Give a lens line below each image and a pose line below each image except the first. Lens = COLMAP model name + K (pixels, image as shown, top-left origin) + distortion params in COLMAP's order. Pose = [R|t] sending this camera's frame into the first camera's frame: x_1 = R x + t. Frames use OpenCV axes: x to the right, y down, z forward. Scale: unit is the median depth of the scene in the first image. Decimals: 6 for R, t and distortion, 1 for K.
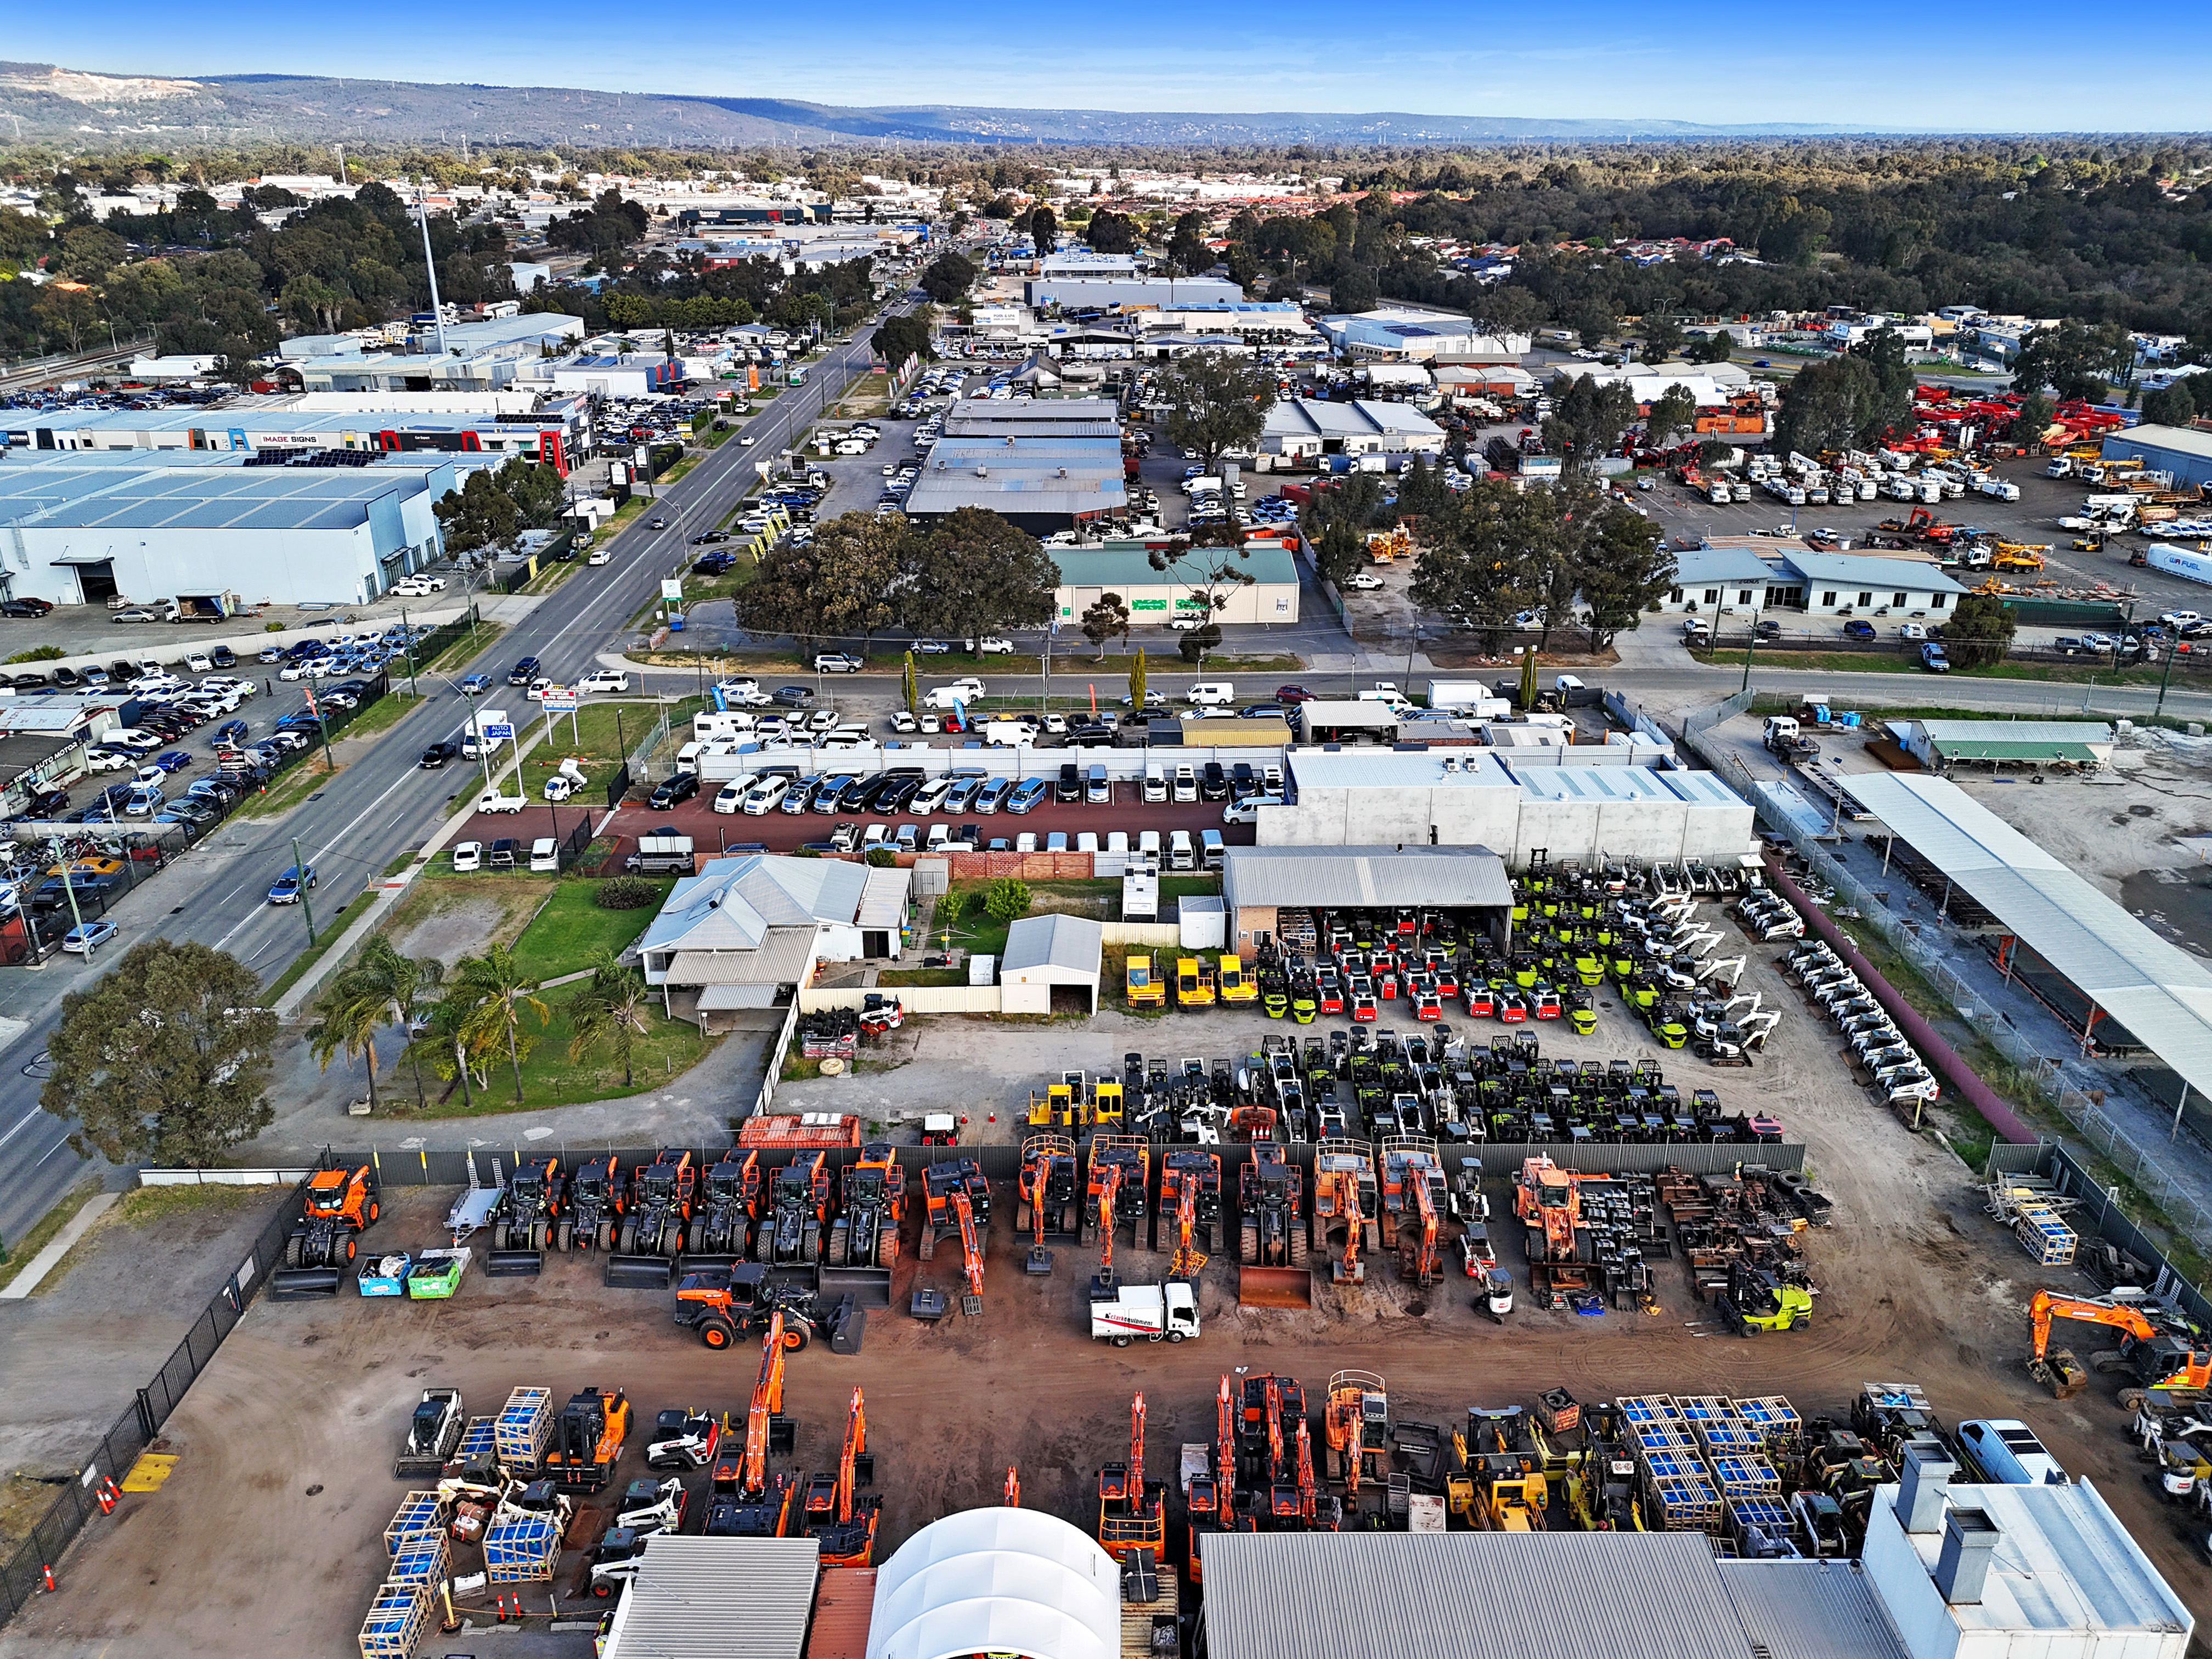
lens RADIAL K [[1681.0, 0, 1106.0], [0, 1681.0, 829.5], [0, 0, 1]] dist [0.112129, -0.148616]
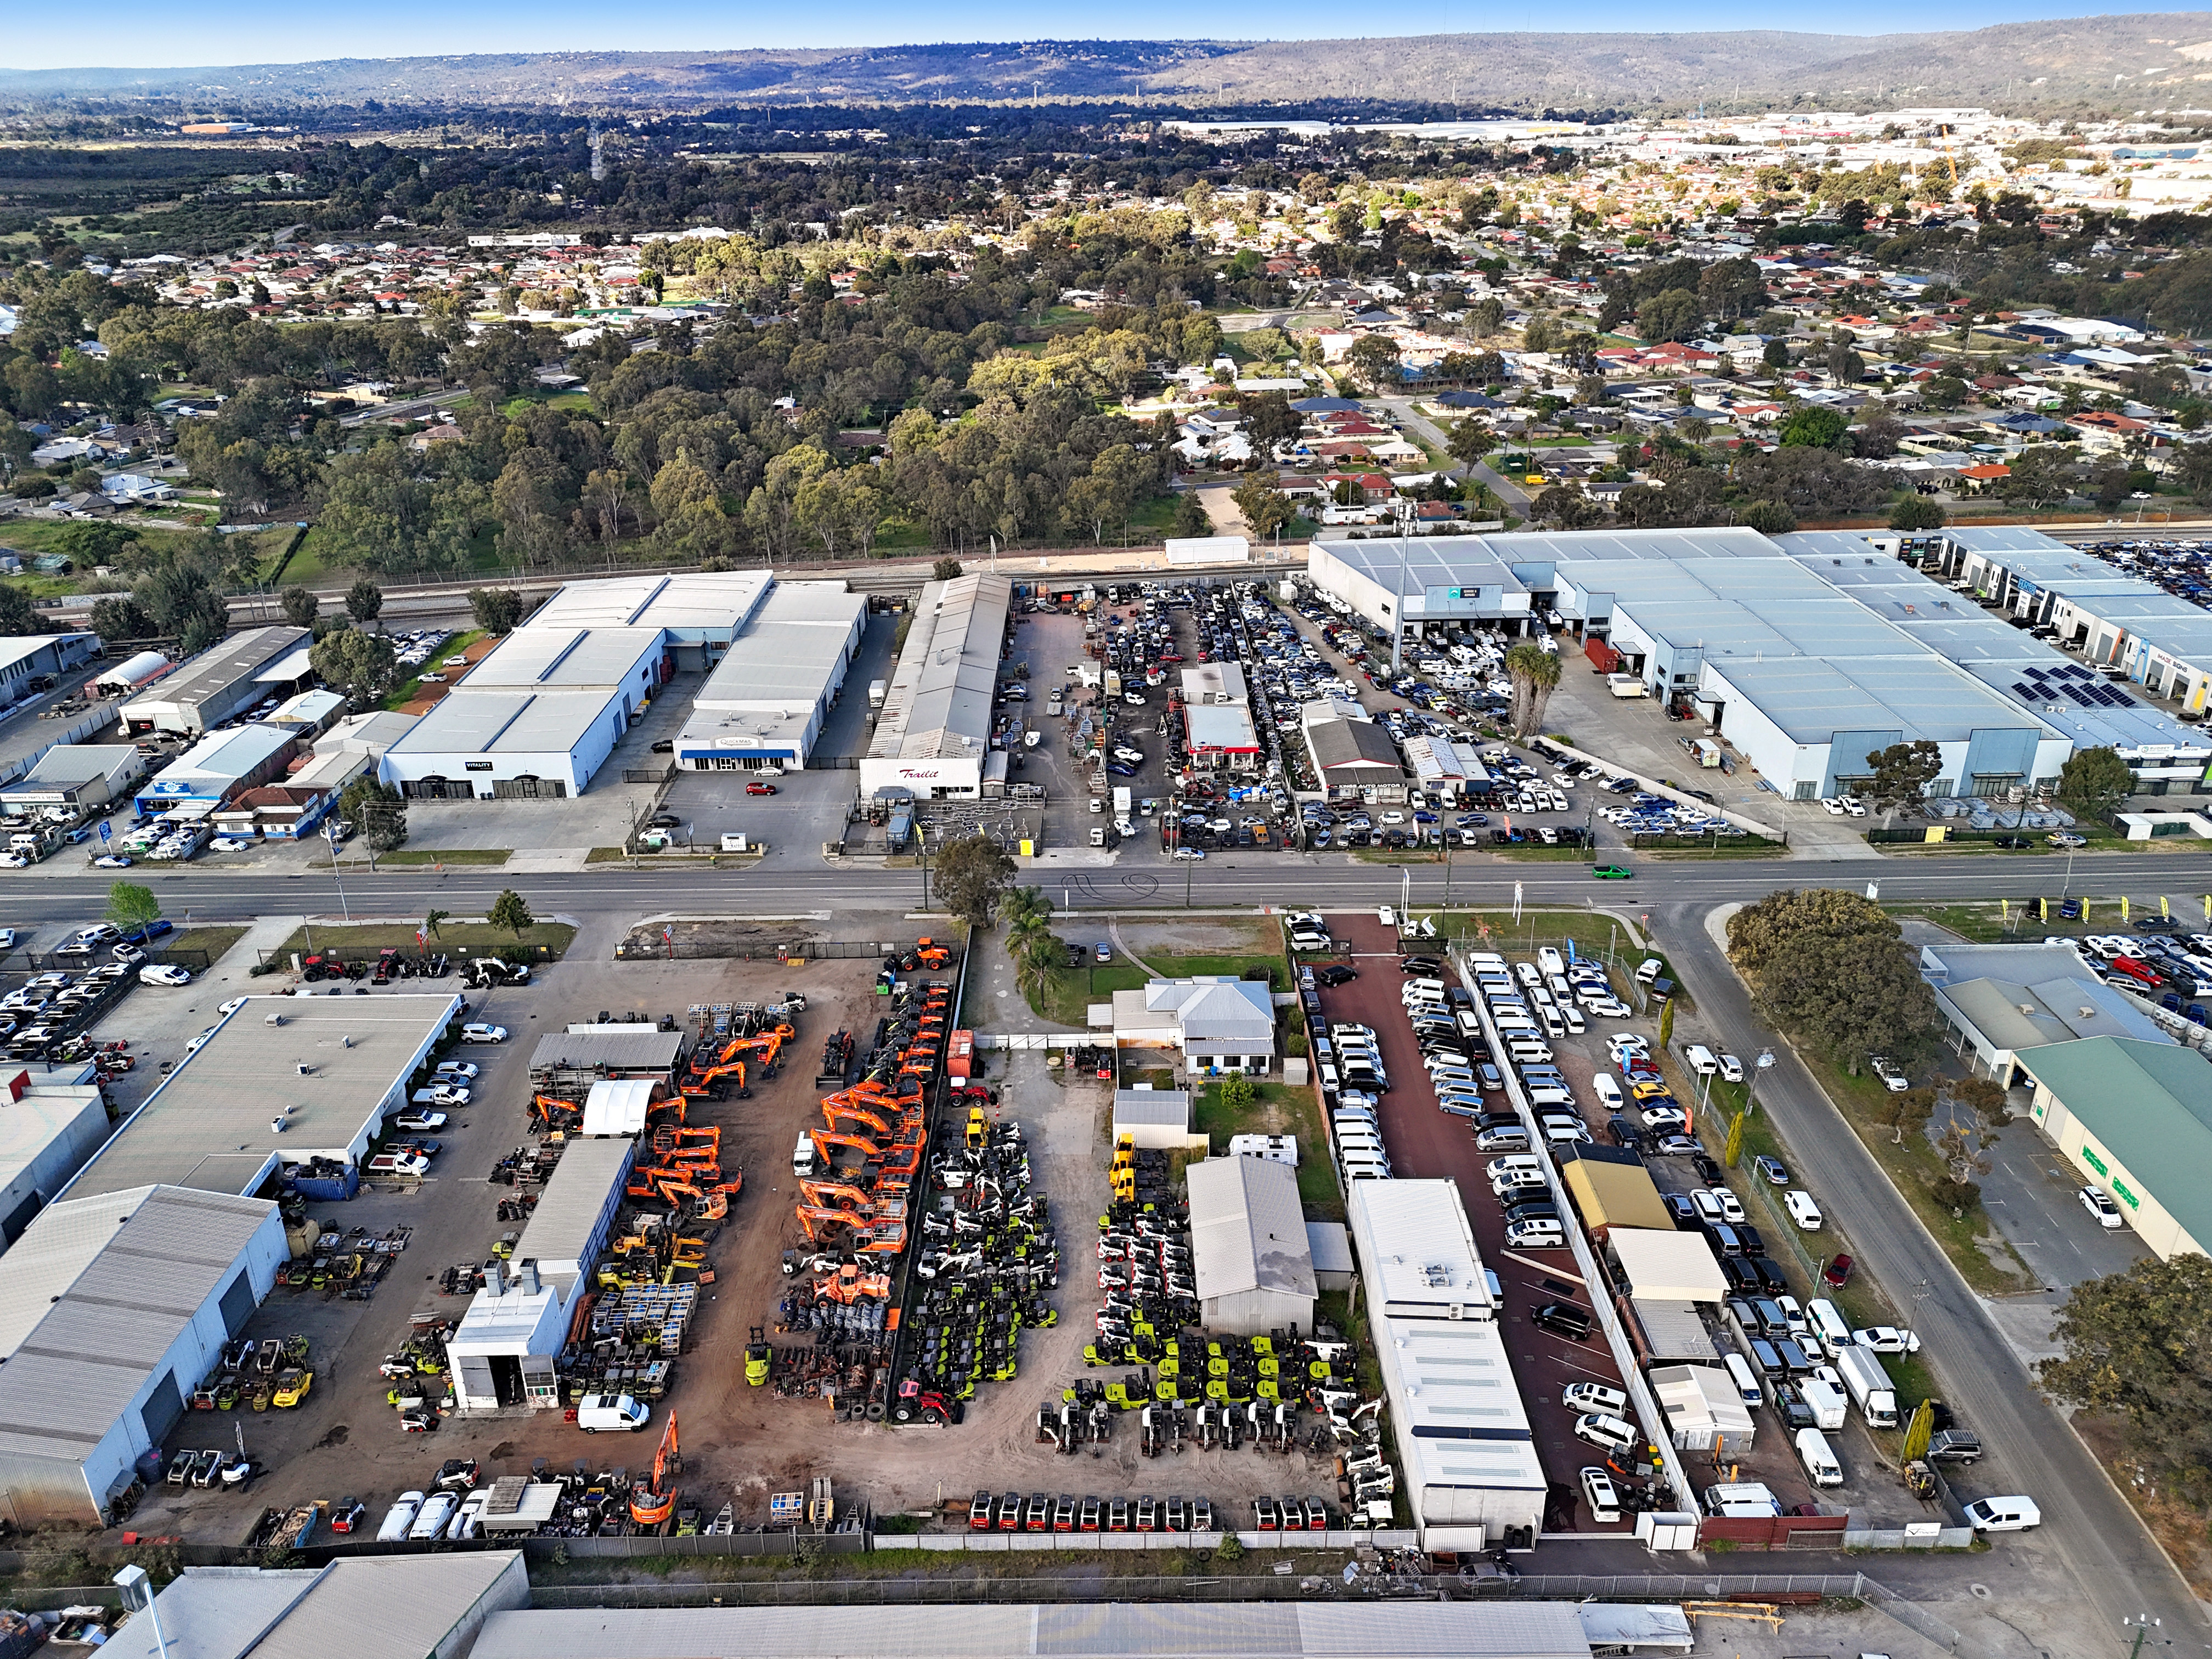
lens RADIAL K [[1681.0, 0, 1106.0], [0, 1681.0, 829.5], [0, 0, 1]] dist [0.112129, -0.148616]
pose [[-0.002544, 0.394171, -0.919034, 1.008903], [-0.372276, 0.852604, 0.366710, -0.555625], [0.928118, 0.343068, 0.144571, 0.496107]]
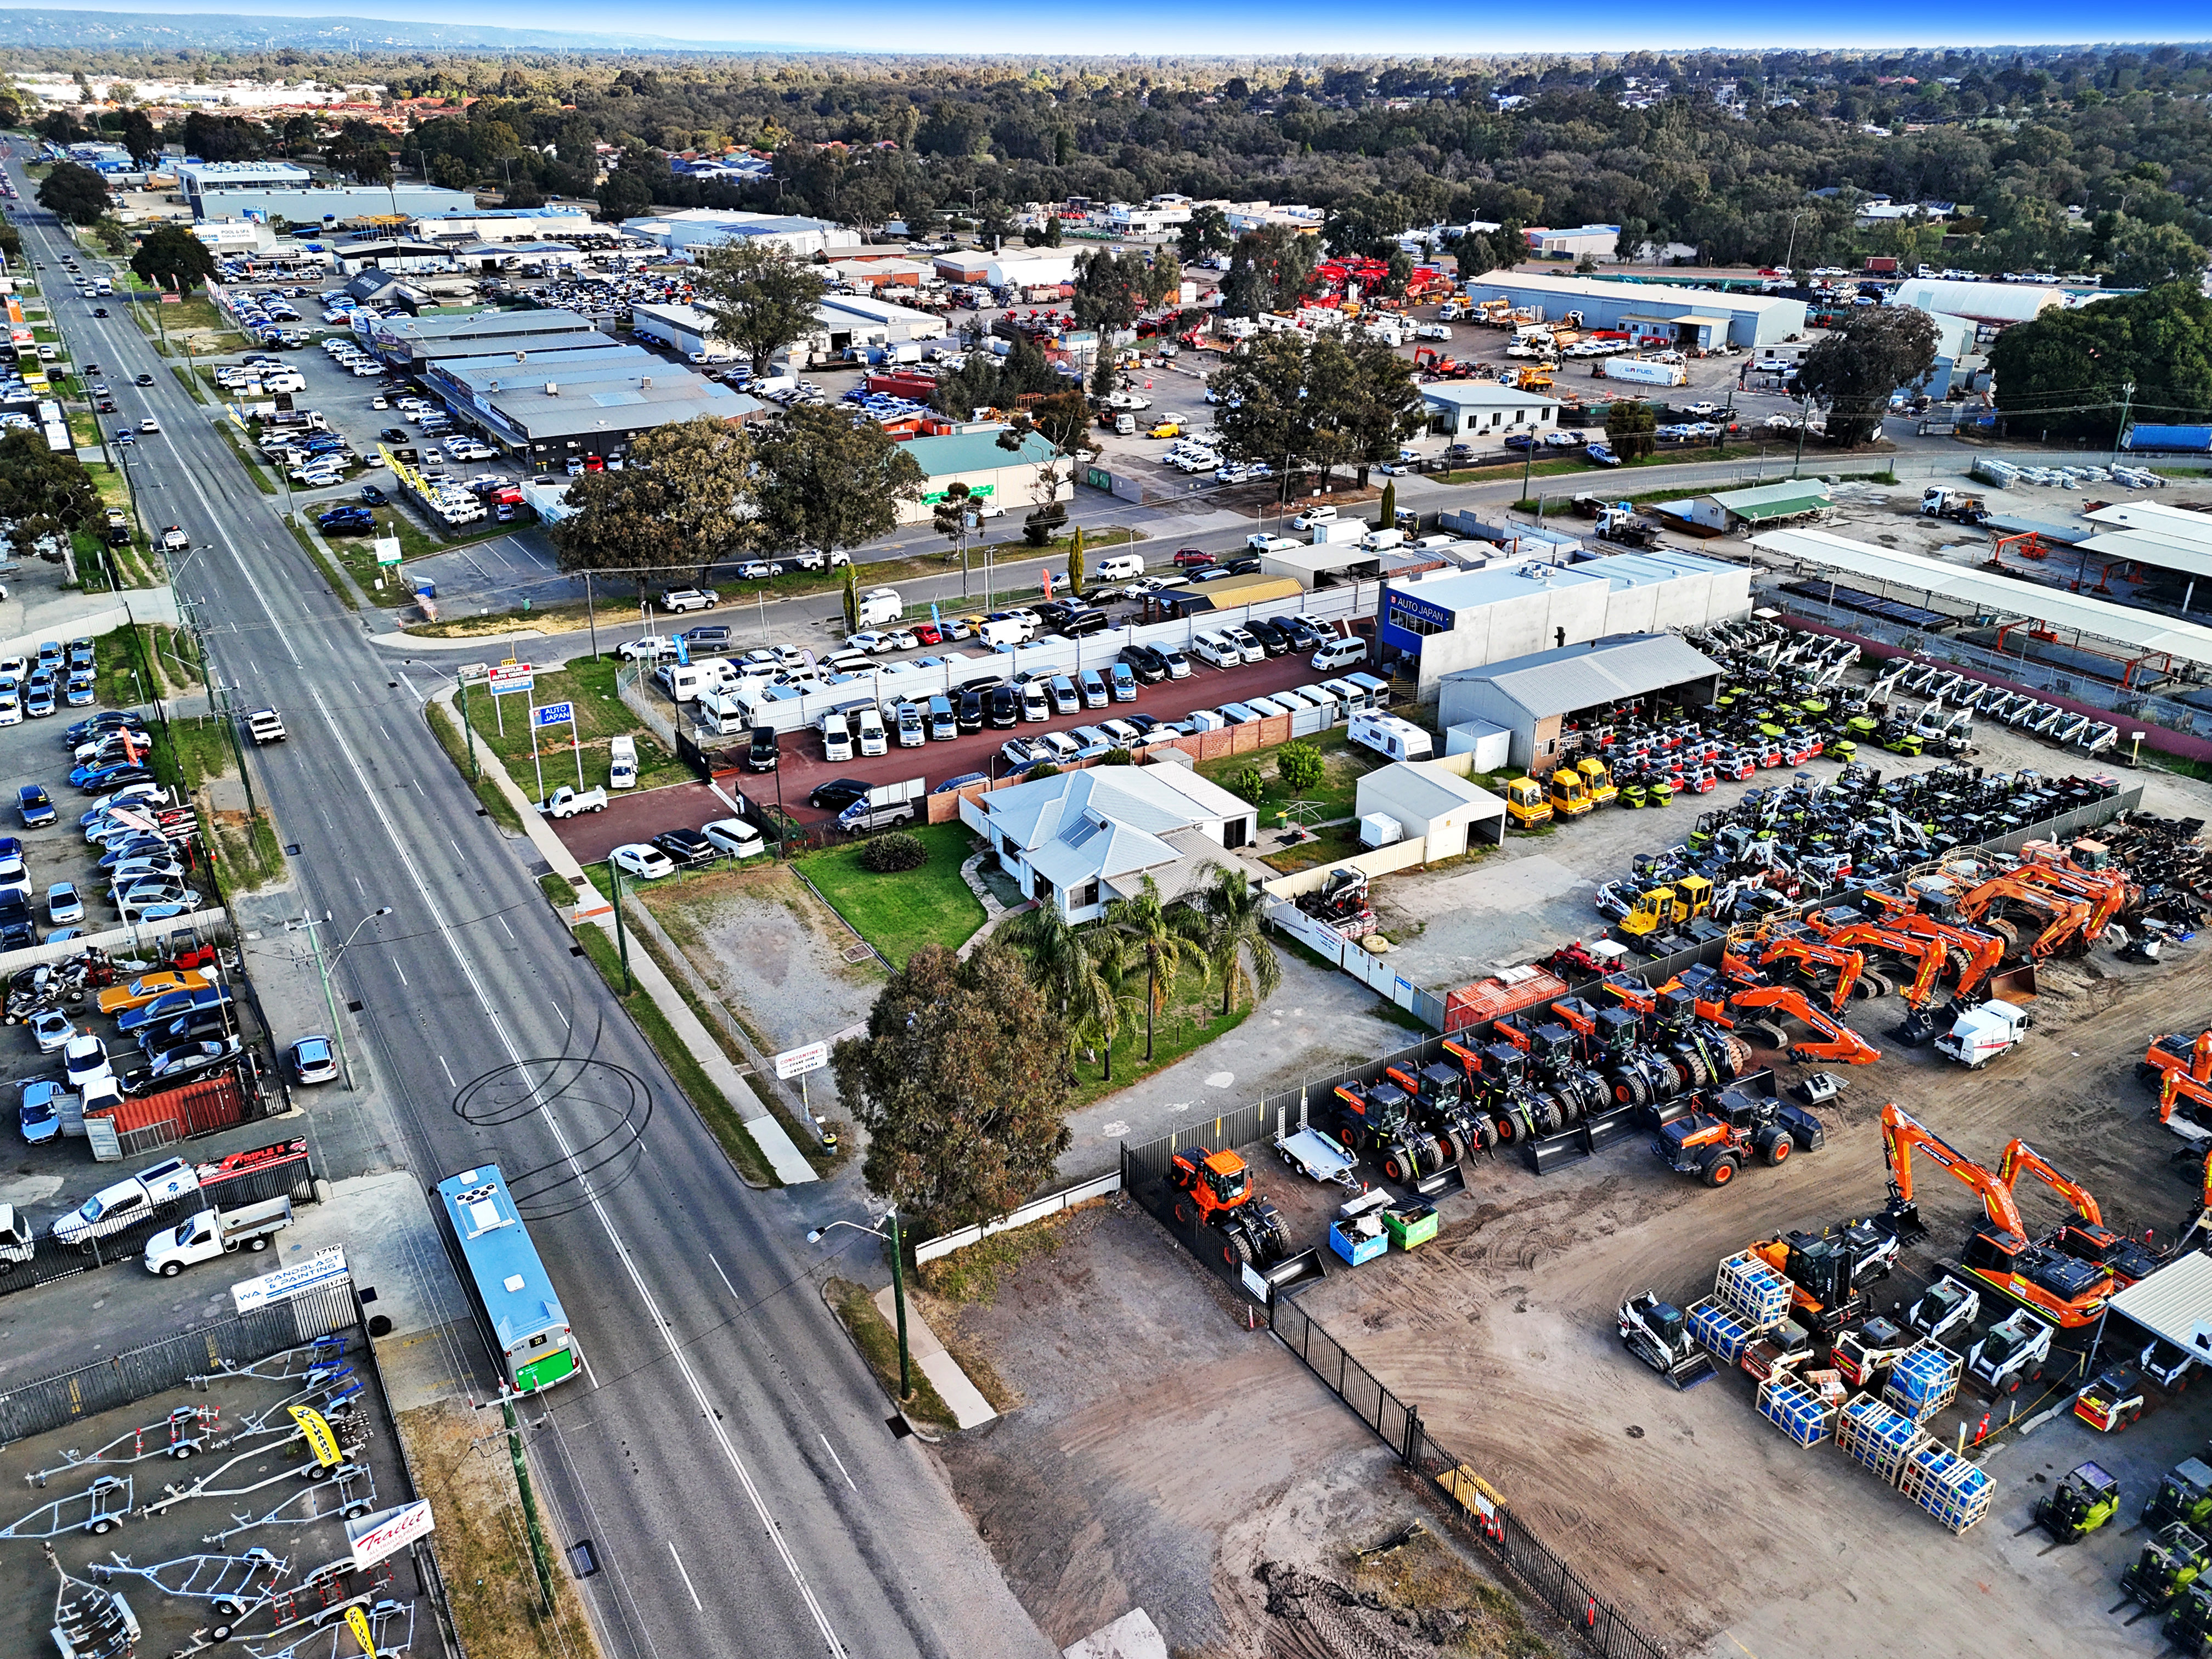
lens RADIAL K [[1681.0, 0, 1106.0], [0, 1681.0, 829.5], [0, 0, 1]] dist [0.112129, -0.148616]
pose [[0.857054, -0.213386, 0.468962, -0.512589], [0.193944, 0.976871, 0.090052, -0.026117], [-0.477331, 0.013773, 0.878616, 0.173201]]
